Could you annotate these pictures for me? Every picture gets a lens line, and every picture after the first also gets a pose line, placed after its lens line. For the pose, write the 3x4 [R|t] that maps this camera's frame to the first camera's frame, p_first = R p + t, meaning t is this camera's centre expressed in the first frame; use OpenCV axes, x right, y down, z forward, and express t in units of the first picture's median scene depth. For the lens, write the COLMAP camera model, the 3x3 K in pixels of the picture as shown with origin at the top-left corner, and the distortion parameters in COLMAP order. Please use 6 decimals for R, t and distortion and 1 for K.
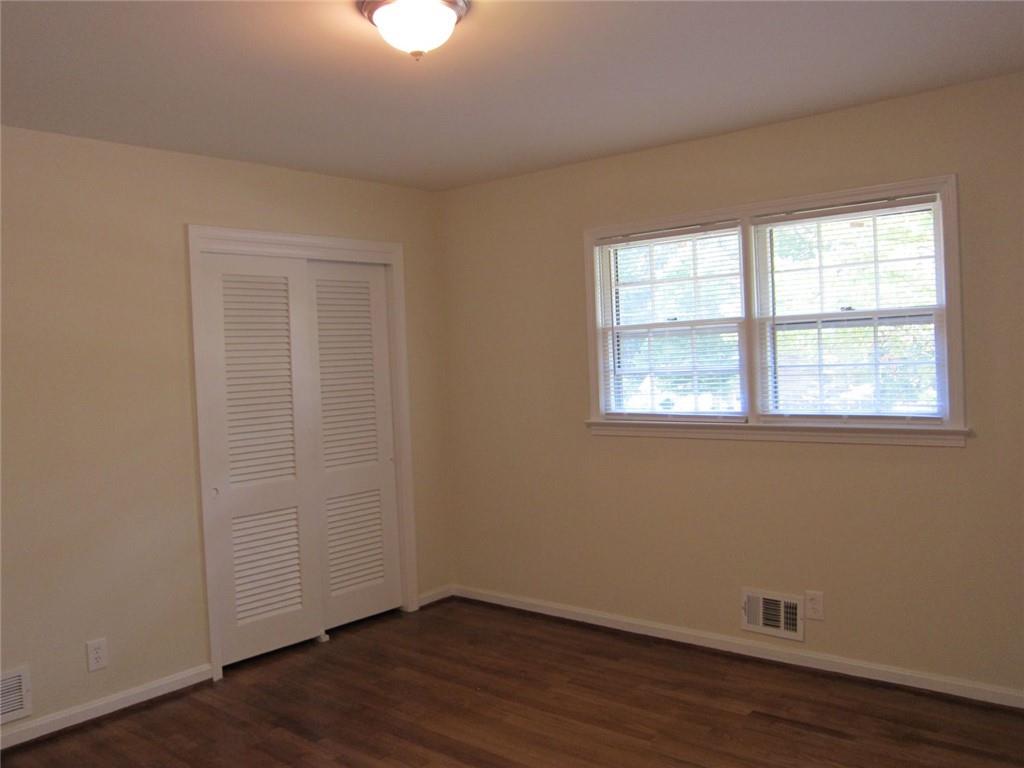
lens RADIAL K [[854.2, 0, 509.1], [0, 854.2, 381.2], [0, 0, 1]] dist [-0.055437, 0.022996]
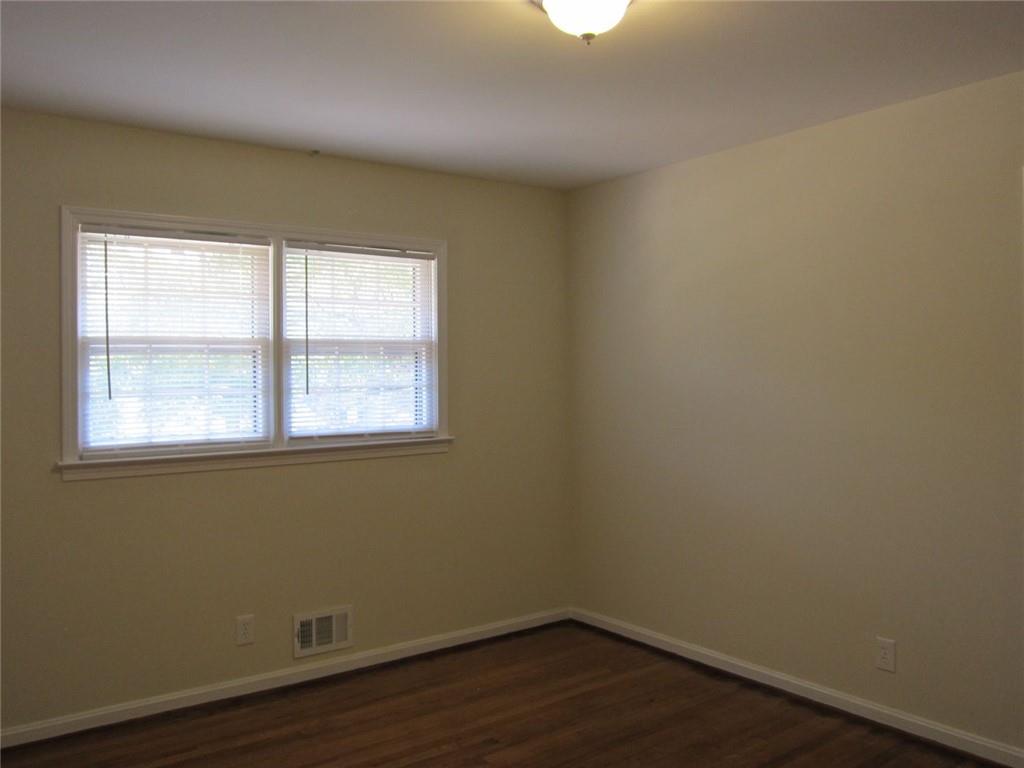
lens RADIAL K [[854.2, 0, 509.1], [0, 854.2, 381.2], [0, 0, 1]] dist [-0.055437, 0.022996]
pose [[0.239860, 0.022199, 0.970554, -0.625499], [0.025630, 0.999245, -0.029189, 0.009100], [-0.970469, 0.031876, 0.239110, 0.520866]]
